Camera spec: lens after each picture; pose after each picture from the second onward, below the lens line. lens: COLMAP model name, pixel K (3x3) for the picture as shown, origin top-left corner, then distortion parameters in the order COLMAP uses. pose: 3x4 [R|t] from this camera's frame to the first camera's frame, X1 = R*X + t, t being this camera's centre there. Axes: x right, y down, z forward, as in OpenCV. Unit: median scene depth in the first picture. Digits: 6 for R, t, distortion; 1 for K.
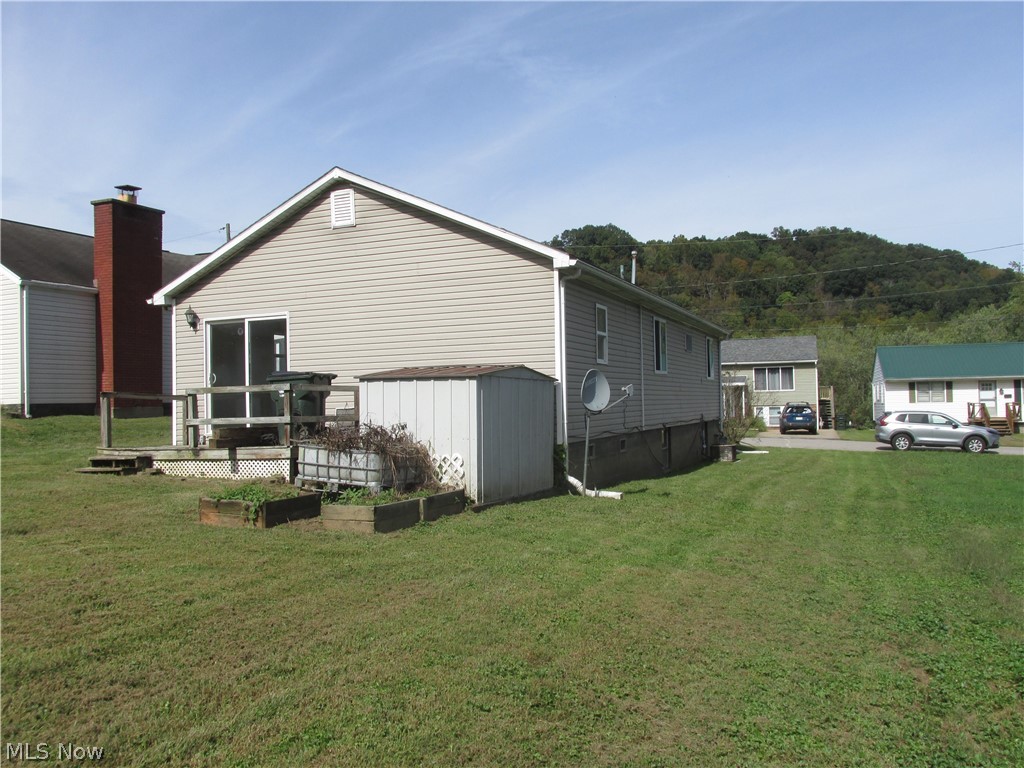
lens RADIAL K [[852.5, 0, 512.0], [0, 852.5, 384.0], [0, 0, 1]] dist [-0.005284, -0.218704]
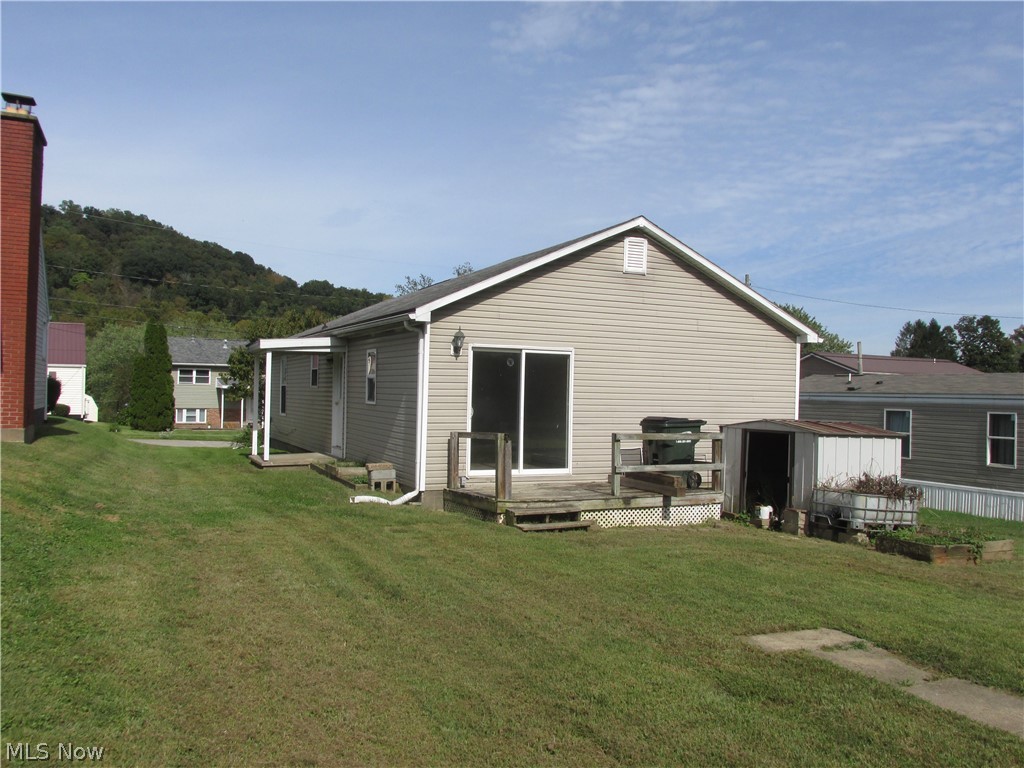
lens RADIAL K [[849.7, 0, 512.0], [0, 849.7, 384.0], [0, 0, 1]] dist [-0.031211, 0.000983]
pose [[0.693067, 0.047937, 0.719278, -1.074607], [-0.056388, 0.998334, -0.012202, -0.029976], [-0.718665, -0.032102, 0.694615, 0.397653]]
